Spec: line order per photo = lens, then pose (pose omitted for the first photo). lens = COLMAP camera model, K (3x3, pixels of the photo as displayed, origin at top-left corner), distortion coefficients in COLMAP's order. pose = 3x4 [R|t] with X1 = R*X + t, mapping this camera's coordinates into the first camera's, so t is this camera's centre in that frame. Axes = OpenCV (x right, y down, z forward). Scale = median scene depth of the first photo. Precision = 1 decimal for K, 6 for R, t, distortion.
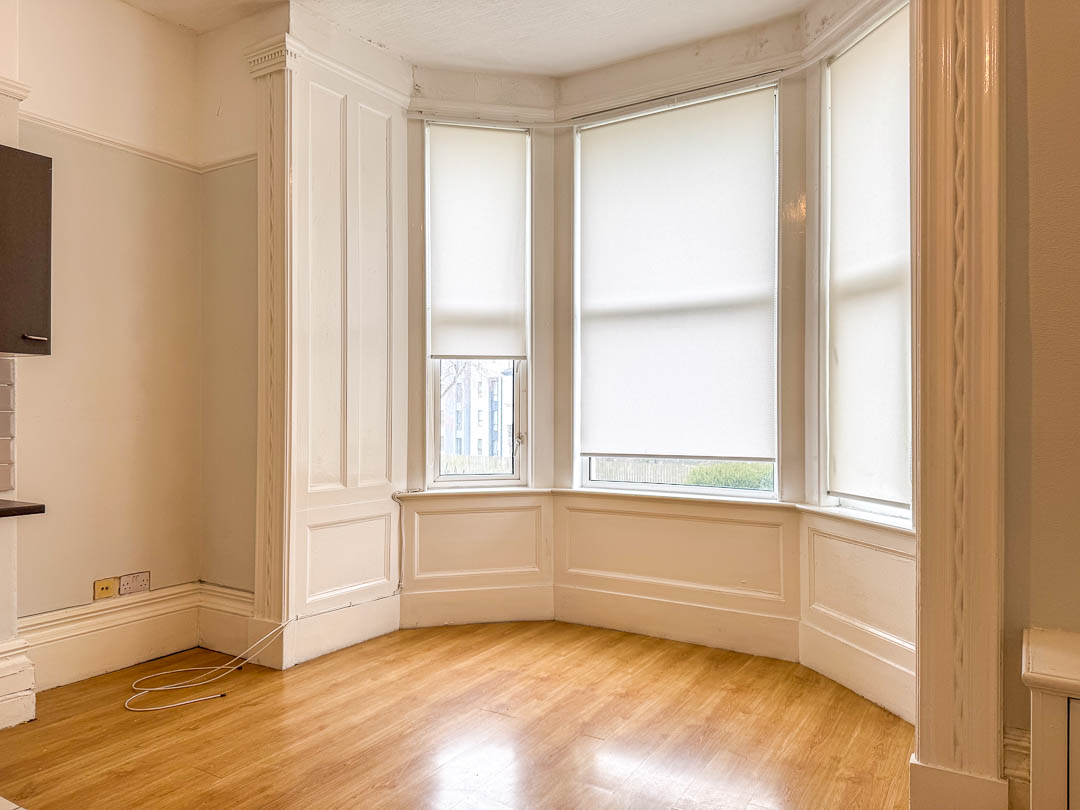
lens RADIAL K [[765.4, 0, 539.8], [0, 765.4, 403.8], [0, 0, 1]] dist [0.048704, -0.037735]
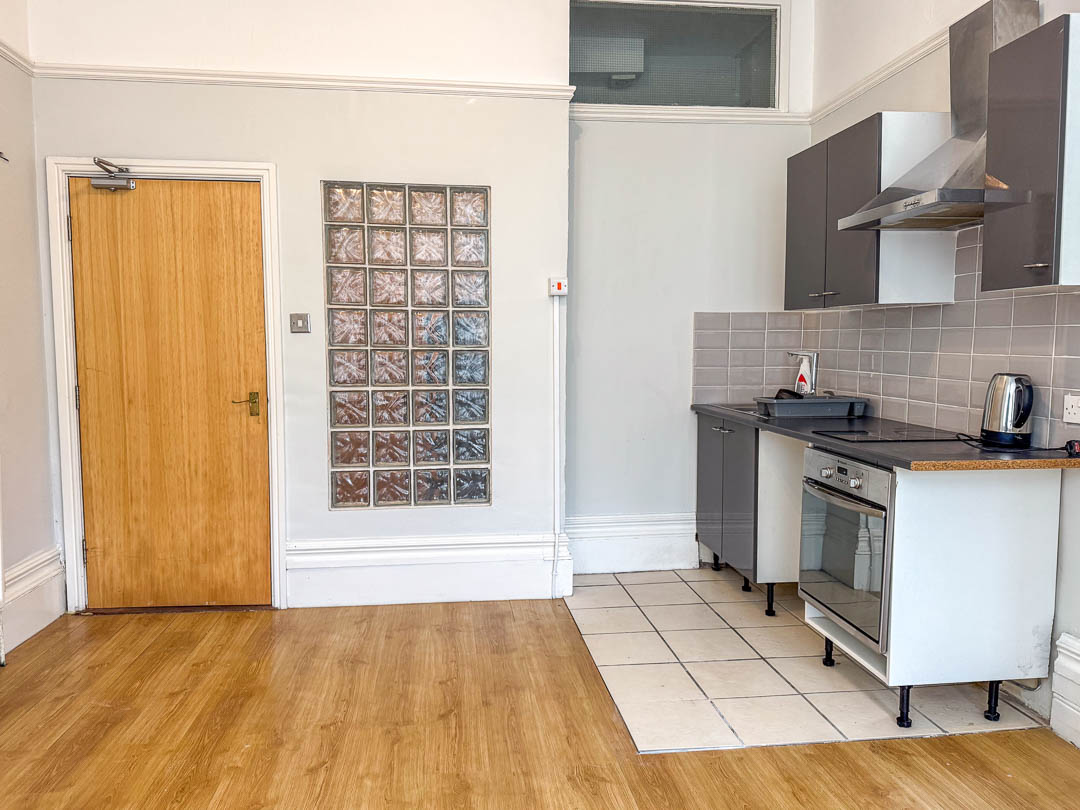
lens RADIAL K [[765.4, 0, 533.7], [0, 765.4, 405.0], [0, 0, 1]] dist [0.048704, -0.037735]
pose [[-0.776970, 0.047964, -0.627707, 0.187628], [0.000696, 0.997158, 0.075333, -0.005697], [0.629537, 0.058095, -0.774796, 0.977625]]
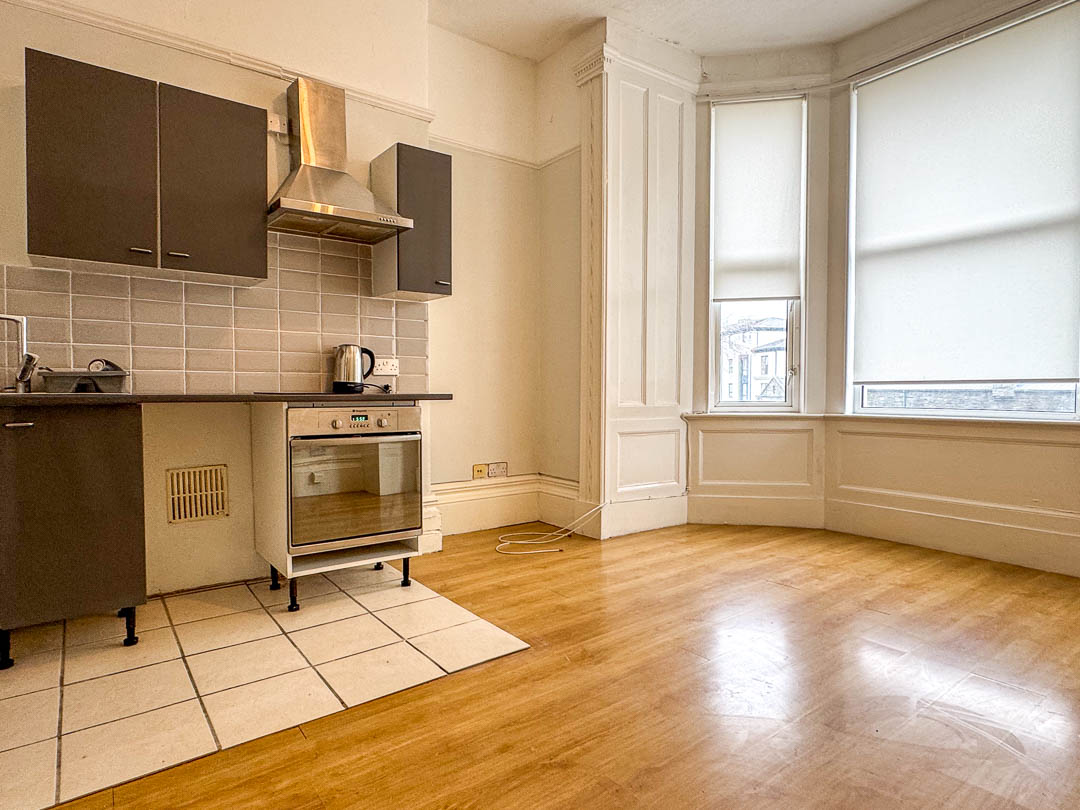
lens RADIAL K [[620.7, 0, 532.5], [0, 620.7, 405.0], [0, 0, 1]] dist [0.004474, 0.001705]
pose [[0.927883, 0.008962, -0.372764, -0.046968], [0.003576, 0.999451, 0.032929, 0.075794], [0.372854, -0.031887, 0.927342, -0.010281]]
